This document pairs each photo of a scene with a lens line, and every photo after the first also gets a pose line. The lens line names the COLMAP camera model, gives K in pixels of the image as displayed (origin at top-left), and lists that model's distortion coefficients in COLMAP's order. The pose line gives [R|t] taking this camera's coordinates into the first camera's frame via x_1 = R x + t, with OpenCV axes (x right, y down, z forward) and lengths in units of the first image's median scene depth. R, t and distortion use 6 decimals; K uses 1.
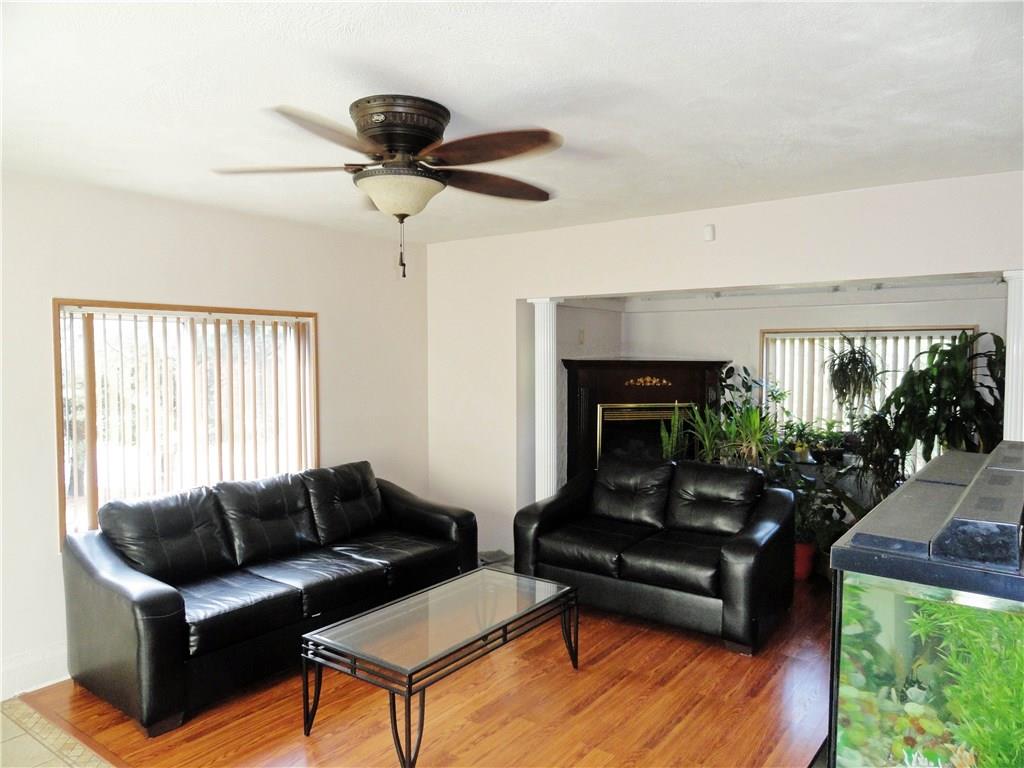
lens RADIAL K [[712.4, 0, 515.0], [0, 712.4, 388.3], [0, 0, 1]] dist [-0.002505, -0.000335]
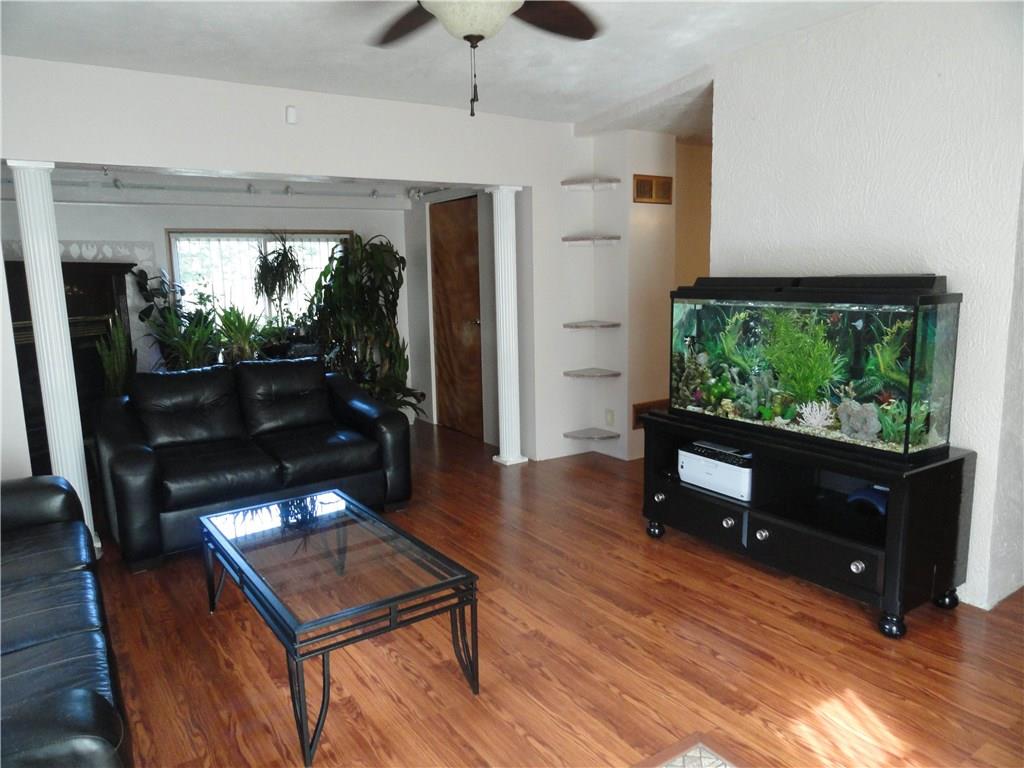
lens RADIAL K [[712.4, 0, 515.0], [0, 712.4, 388.3], [0, 0, 1]] dist [-0.002505, -0.000335]
pose [[0.373799, -0.157820, 0.913984, -0.405004], [0.061869, 0.987465, 0.145205, 0.017890], [-0.925444, 0.002270, 0.378877, 0.271181]]
